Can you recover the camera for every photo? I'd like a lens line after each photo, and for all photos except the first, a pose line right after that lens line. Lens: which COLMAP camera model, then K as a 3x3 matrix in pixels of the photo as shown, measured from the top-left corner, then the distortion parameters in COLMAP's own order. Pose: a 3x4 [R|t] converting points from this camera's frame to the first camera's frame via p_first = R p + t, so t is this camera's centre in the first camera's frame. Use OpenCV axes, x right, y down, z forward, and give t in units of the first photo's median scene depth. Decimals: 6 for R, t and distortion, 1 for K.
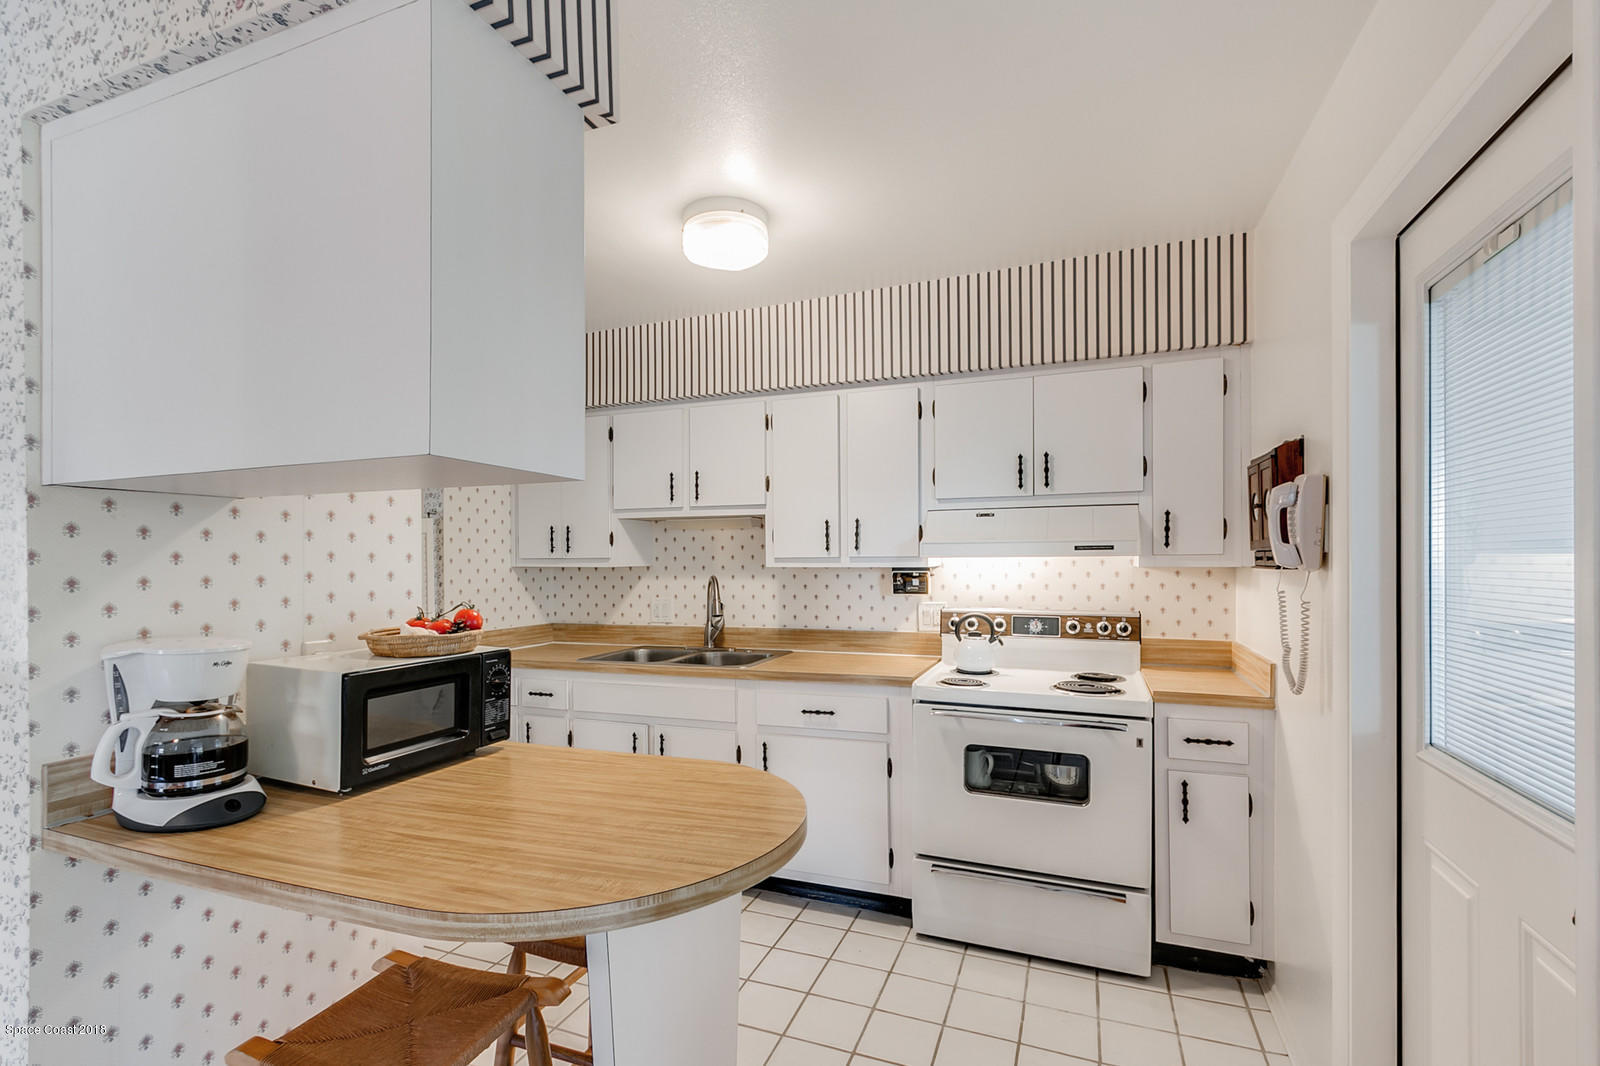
lens RADIAL K [[740.8, 0, 786.8], [0, 740.8, 552.3], [0, 0, 1]] dist [0.014365, 0.000135]
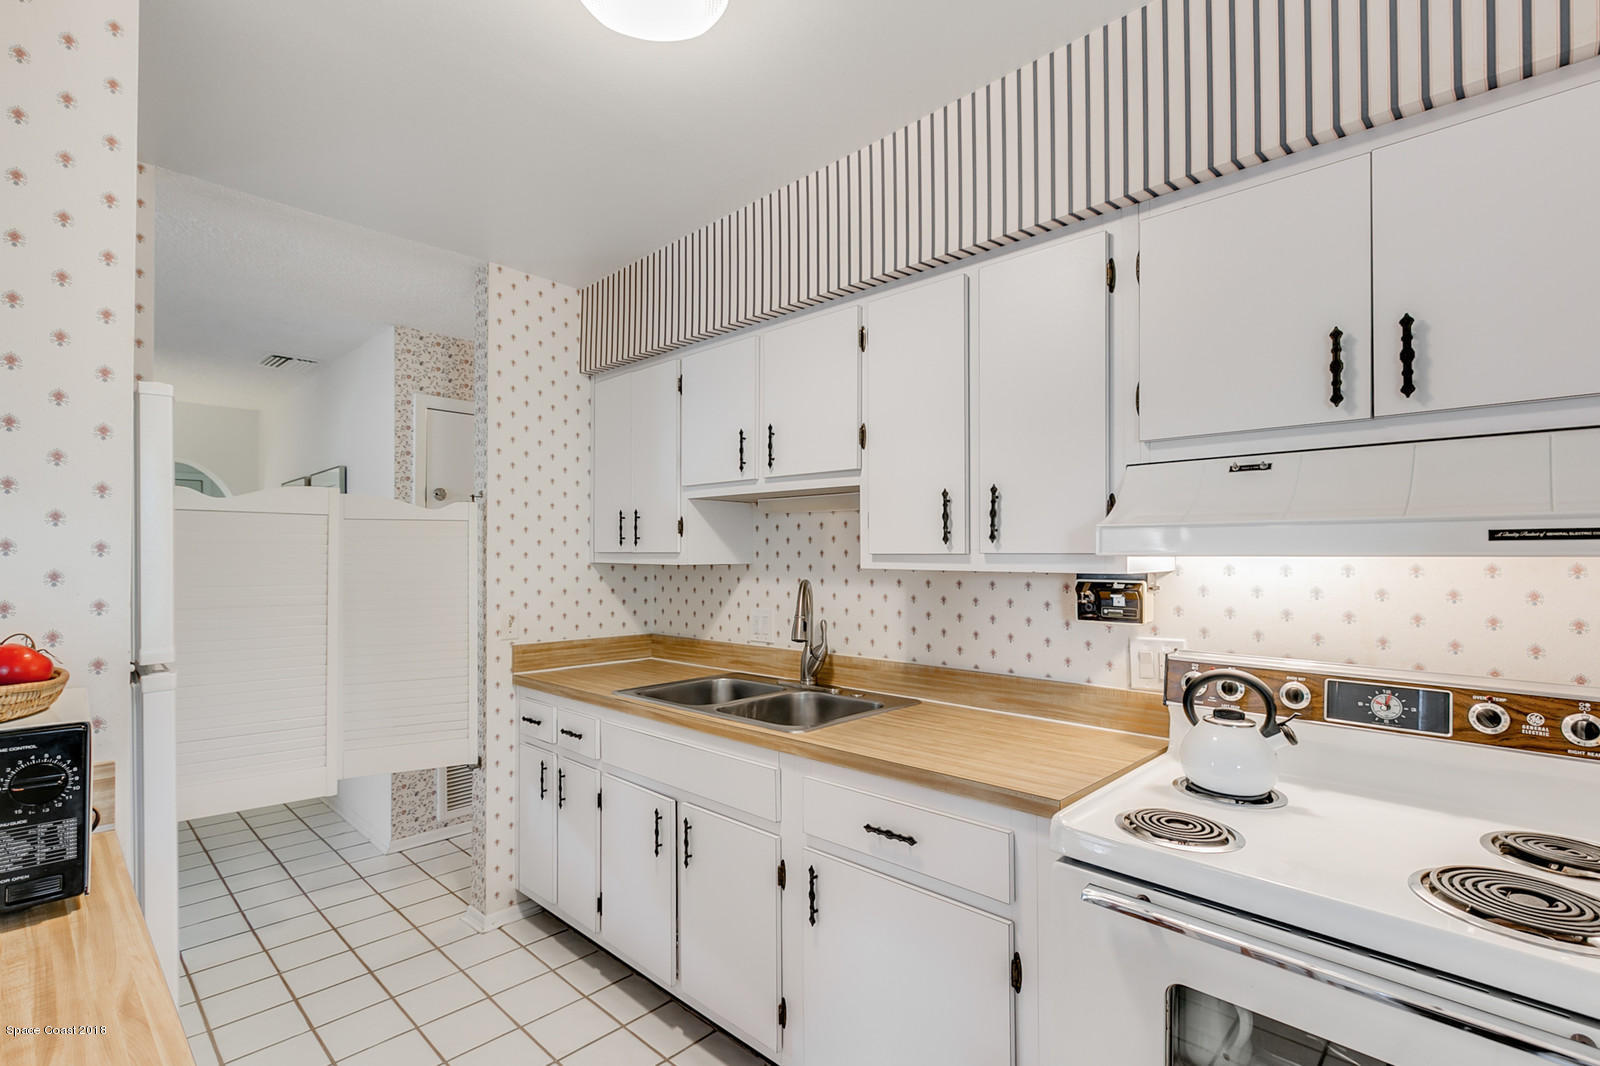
lens RADIAL K [[750.4, 0, 780.0], [0, 750.4, 542.7], [0, 0, 1]] dist [0.018846, -0.007412]
pose [[0.920599, 0.001895, -0.390505, 0.158000], [-0.004721, 0.999969, -0.006279, 0.002223], [0.390481, 0.007624, 0.920579, 0.383239]]
